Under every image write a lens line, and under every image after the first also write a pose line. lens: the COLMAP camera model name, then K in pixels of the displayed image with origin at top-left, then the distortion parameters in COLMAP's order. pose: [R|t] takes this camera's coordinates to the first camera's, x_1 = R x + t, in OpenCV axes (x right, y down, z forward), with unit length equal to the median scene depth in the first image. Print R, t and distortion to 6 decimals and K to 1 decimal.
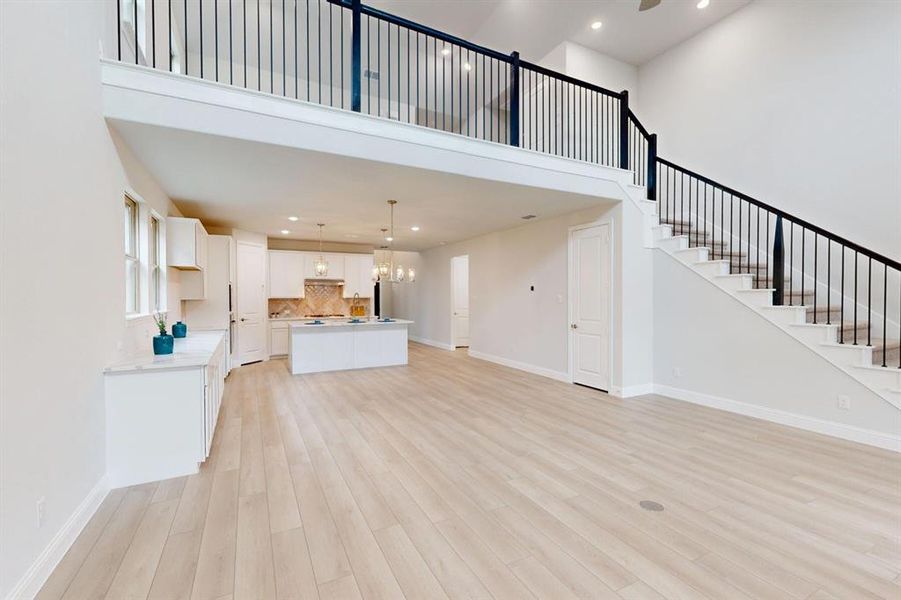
lens RADIAL K [[395.6, 0, 445.4], [0, 395.6, 304.4], [0, 0, 1]] dist [0.002490, -0.000642]
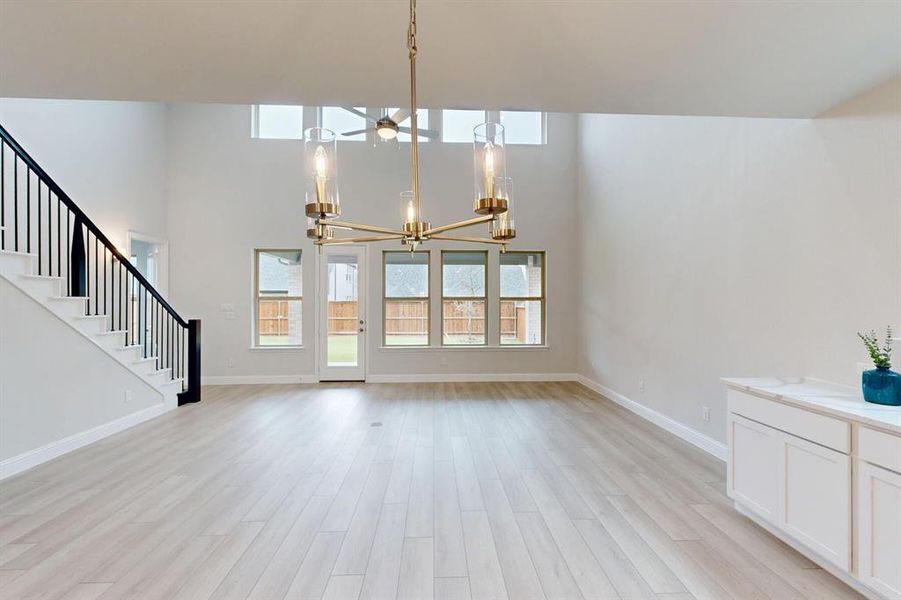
lens RADIAL K [[395.6, 0, 451.0], [0, 395.6, 300.5], [0, 0, 1]] dist [0.002490, -0.000642]
pose [[-0.913375, 0.004383, 0.407095, -0.386763], [0.009010, 0.999915, 0.009450, -0.043246], [-0.407019, 0.012300, -0.913337, 1.932637]]
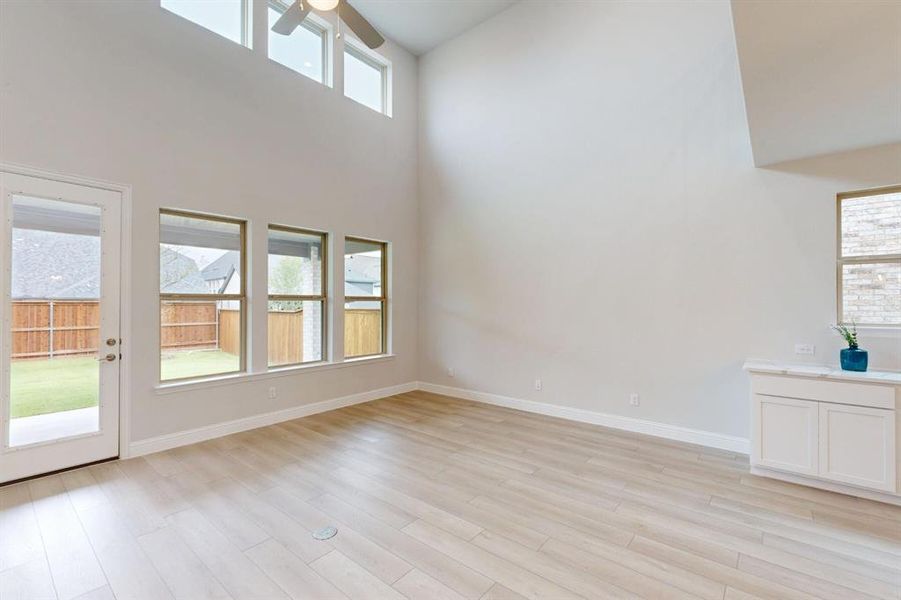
lens RADIAL K [[395.6, 0, 454.7], [0, 395.6, 300.8], [0, 0, 1]] dist [0.002490, -0.000642]
pose [[-0.914139, 0.000320, -0.405401, 0.490310], [-0.004193, 0.999939, 0.010245, -0.037176], [0.405380, 0.011065, -0.914081, 1.546297]]
